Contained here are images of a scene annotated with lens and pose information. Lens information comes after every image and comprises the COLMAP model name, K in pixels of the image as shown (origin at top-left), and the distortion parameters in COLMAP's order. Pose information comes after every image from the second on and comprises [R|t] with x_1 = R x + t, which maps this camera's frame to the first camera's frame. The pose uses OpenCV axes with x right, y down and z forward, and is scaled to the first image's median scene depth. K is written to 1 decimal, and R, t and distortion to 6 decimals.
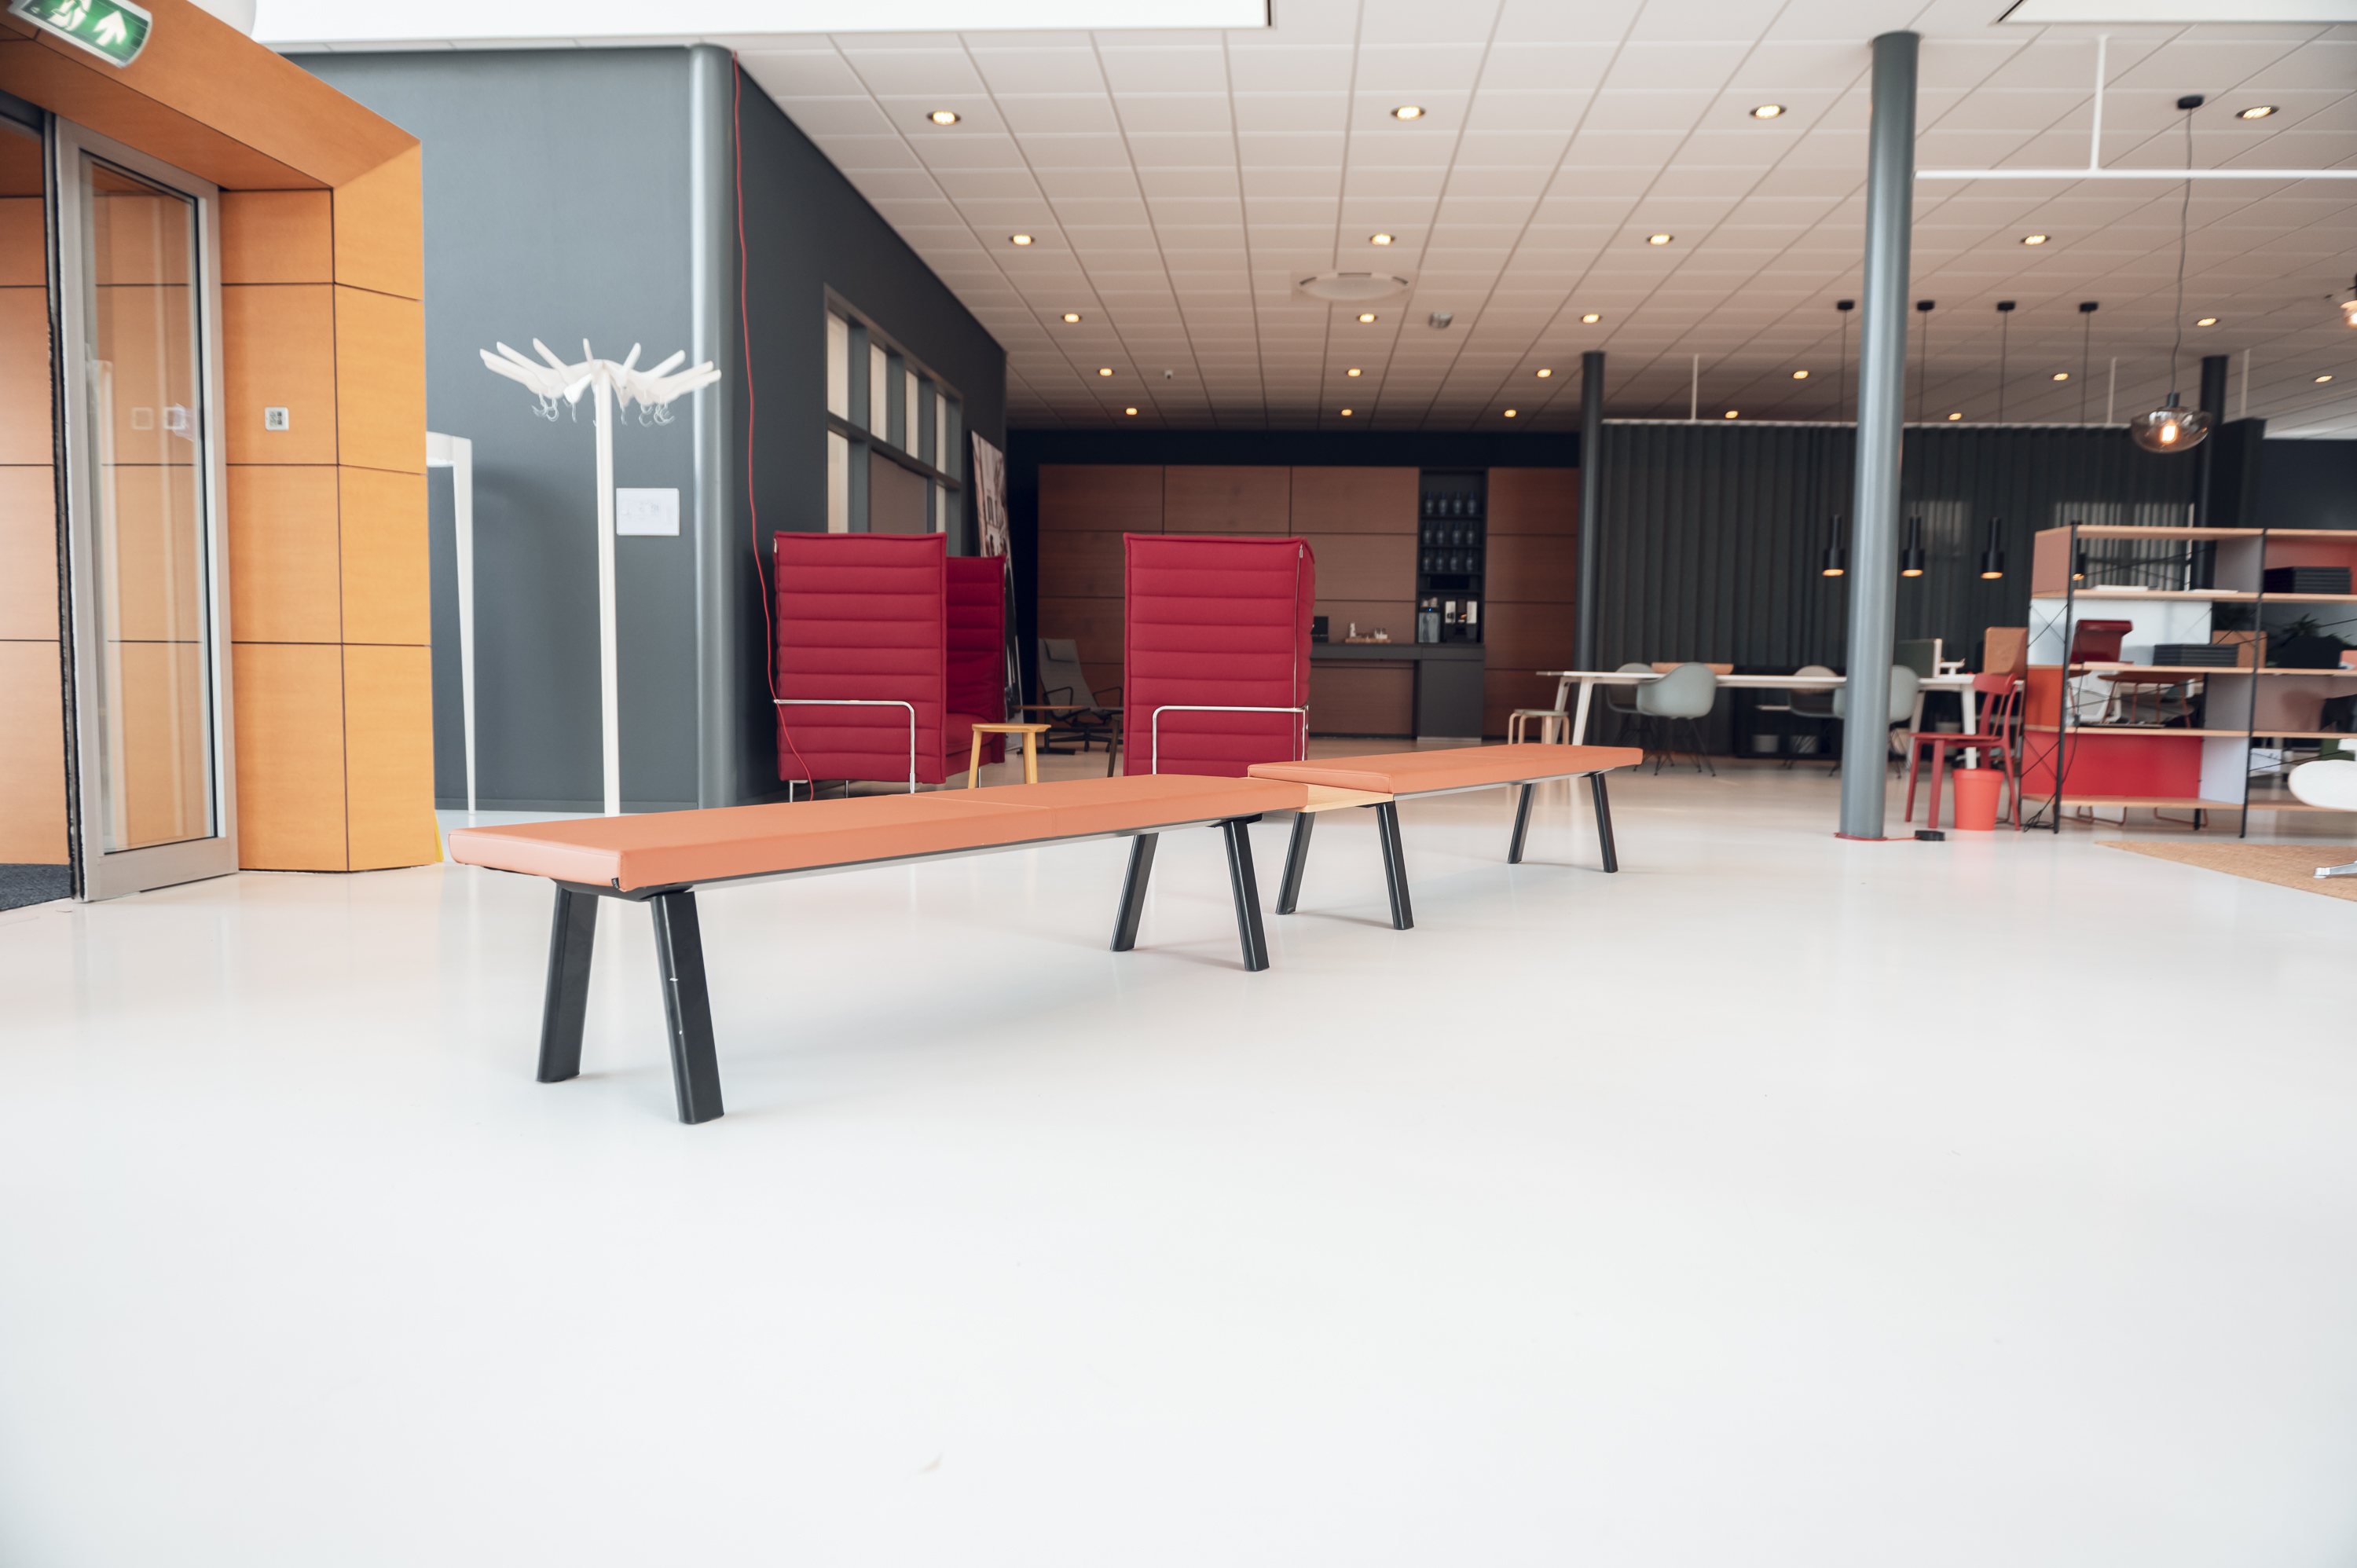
lens RADIAL K [[1605.6, 0, 1178.5], [0, 1605.6, 784.0], [0, 0, 1]] dist [-0.019075, -0.002273]
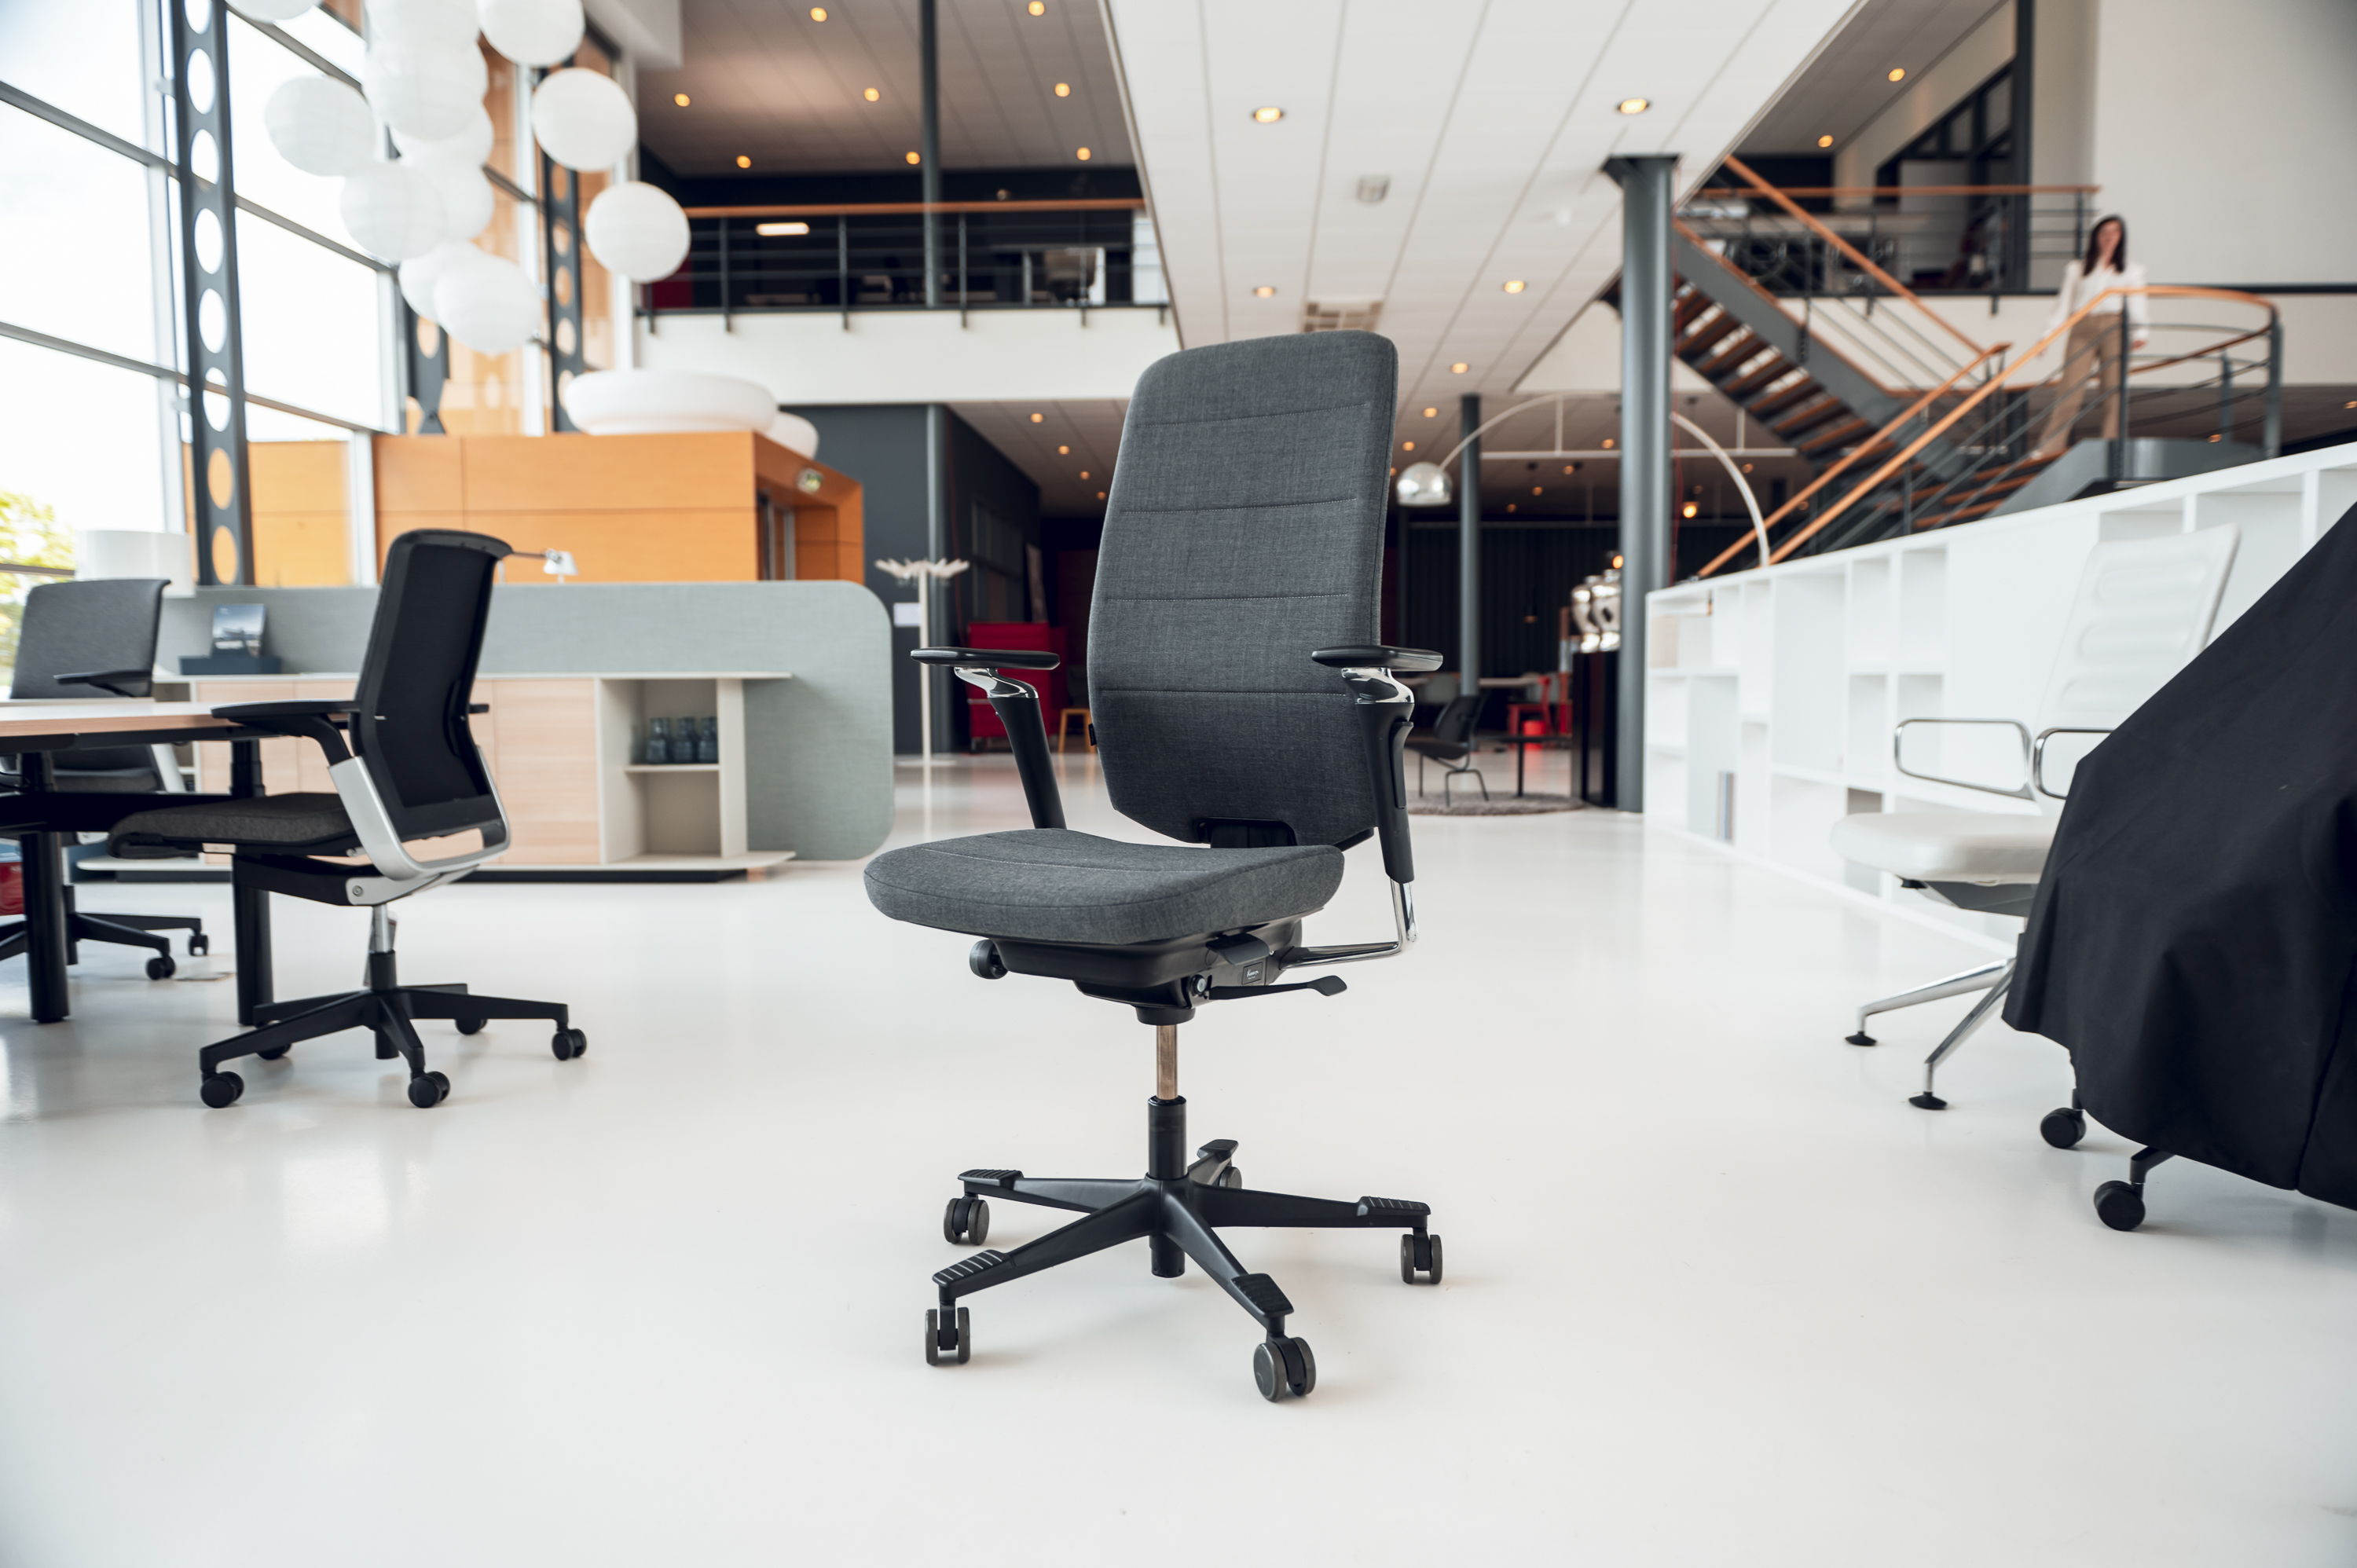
lens RADIAL K [[1600.6, 0, 1172.3], [0, 1600.6, 792.2], [0, 0, 1]] dist [-0.016523, -0.004207]
pose [[0.999552, -0.022902, 0.019264, -0.016366], [0.022974, 0.999730, -0.003513, 0.053151], [-0.019179, 0.003954, 0.999808, -0.728383]]
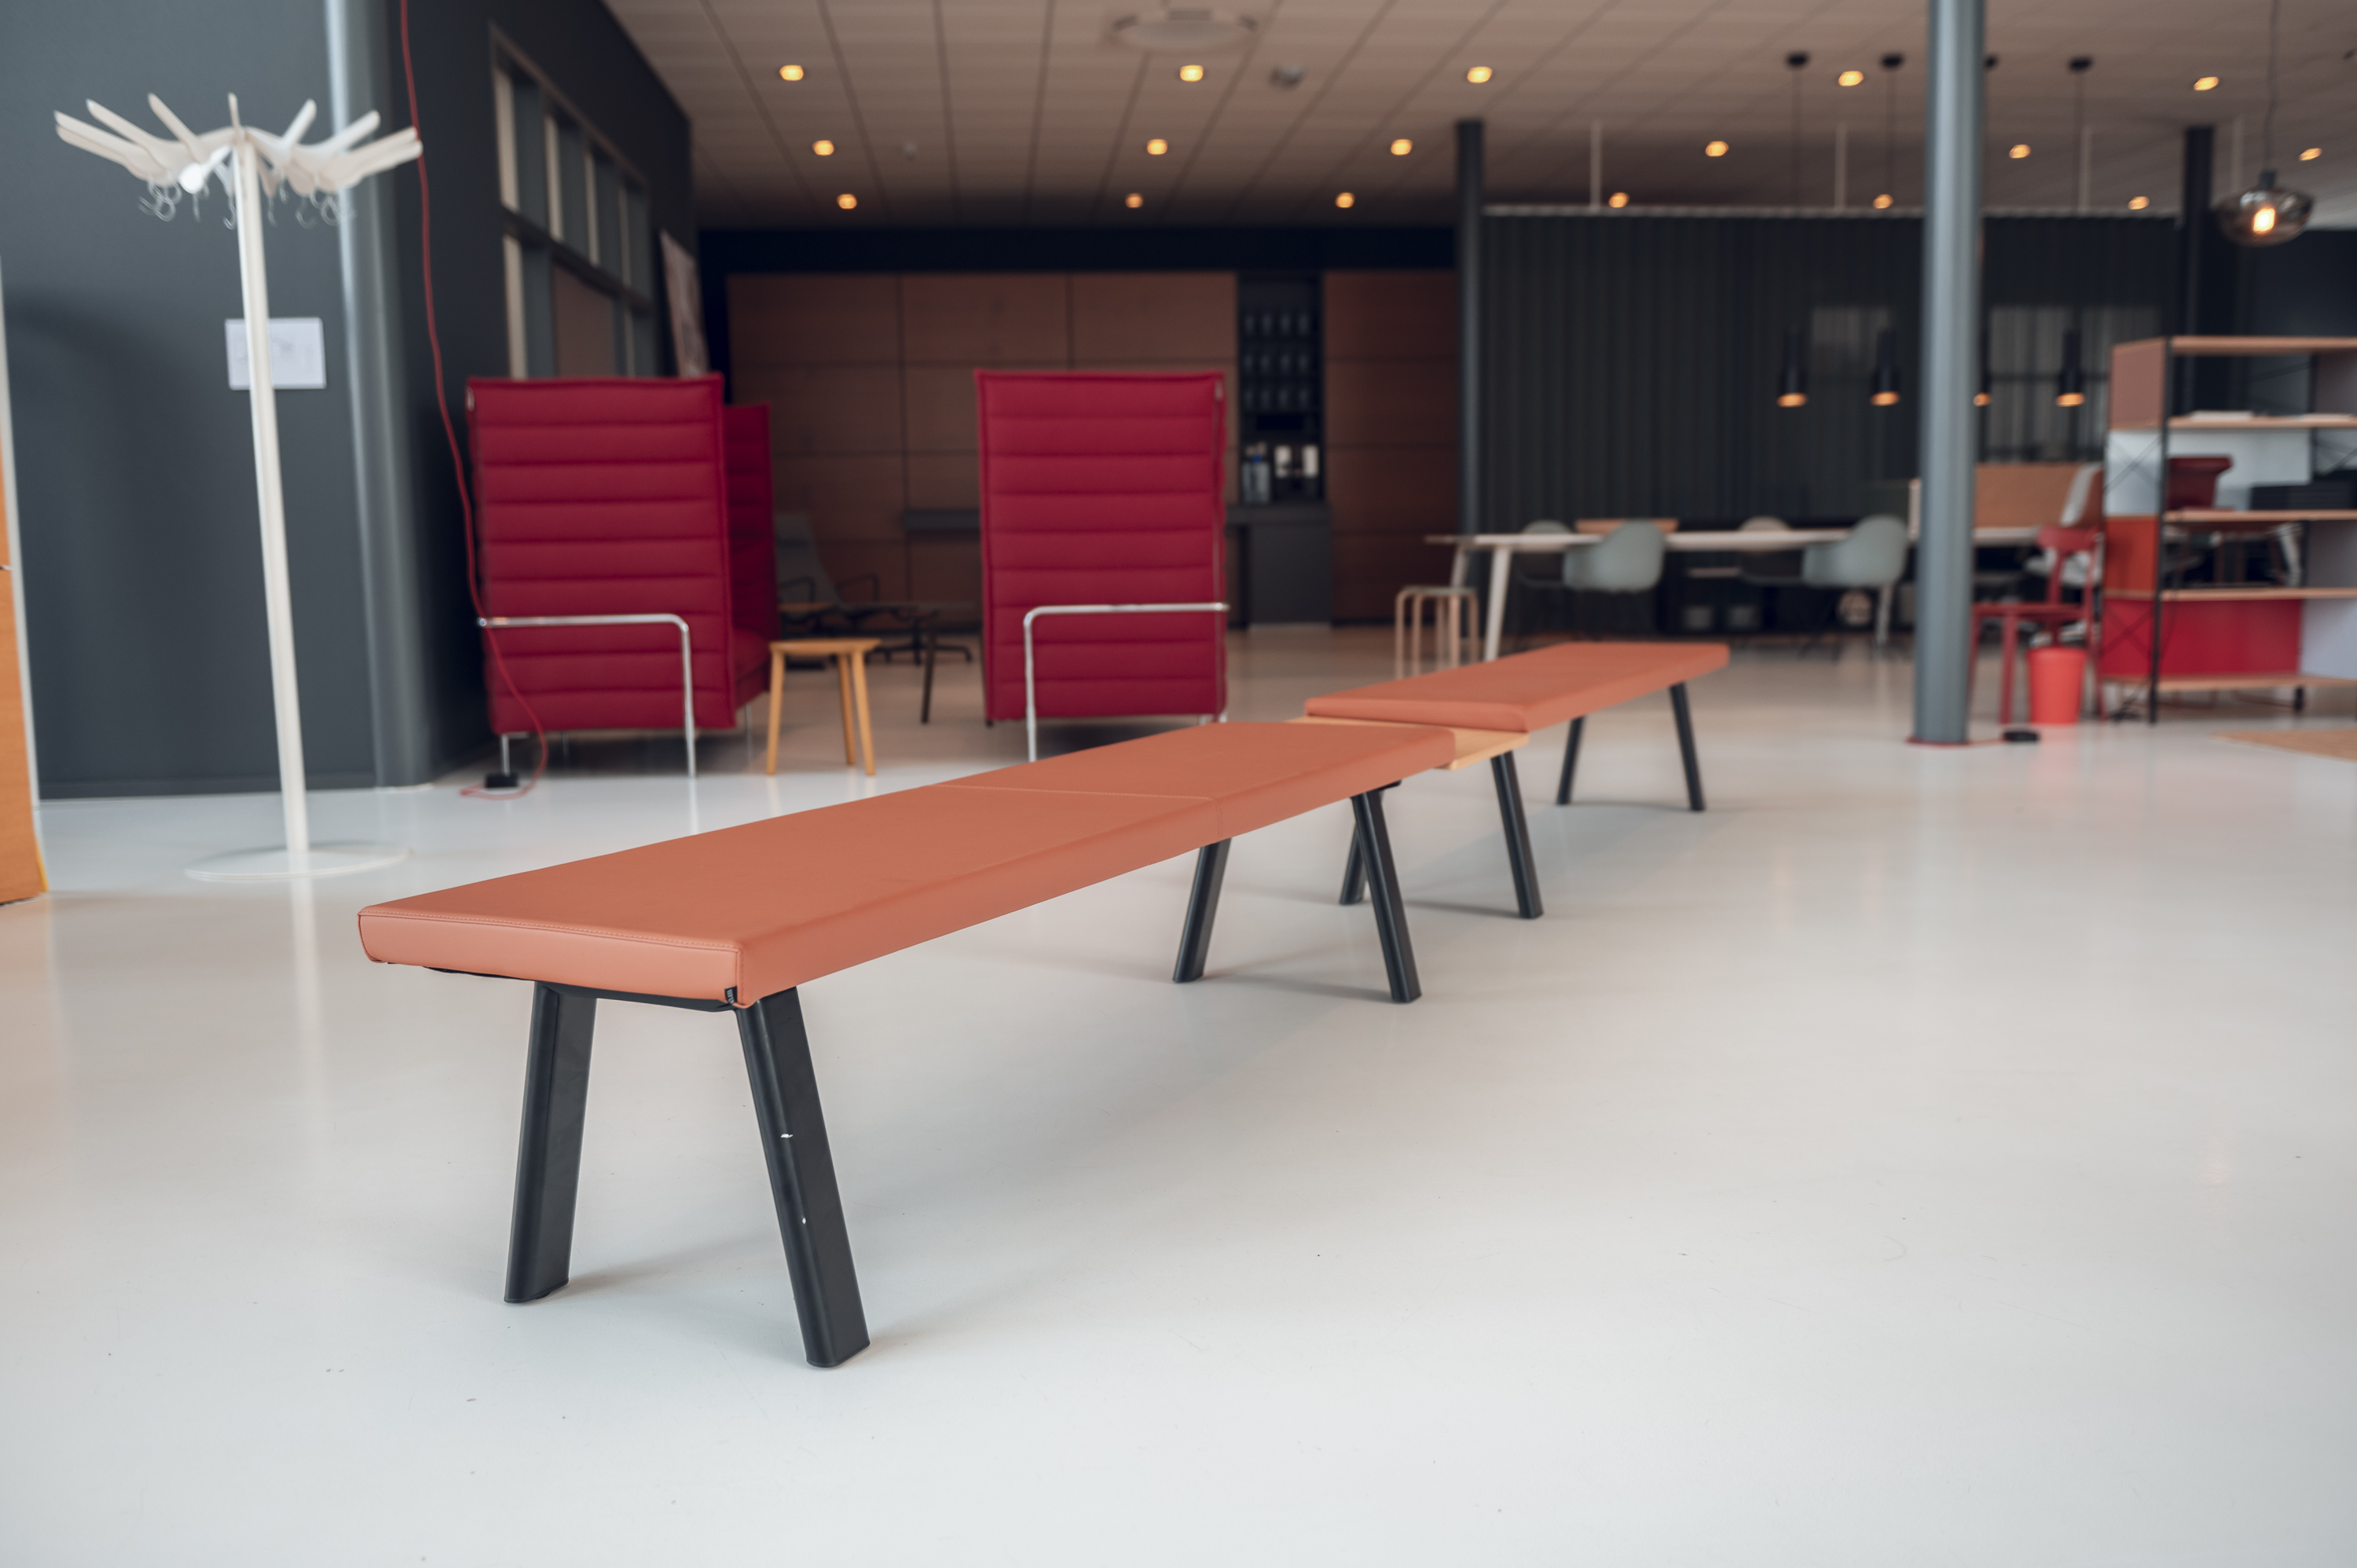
lens RADIAL K [[2041.2, 0, 1178.5], [0, 2041.2, 784.0], [0, 0, 1]] dist [-0.034144, -0.001736]
pose [[0.985901, -0.051940, 0.159065, -0.062029], [0.043886, 0.997591, 0.053731, -0.010091], [-0.161472, -0.045993, 0.985805, 0.047735]]
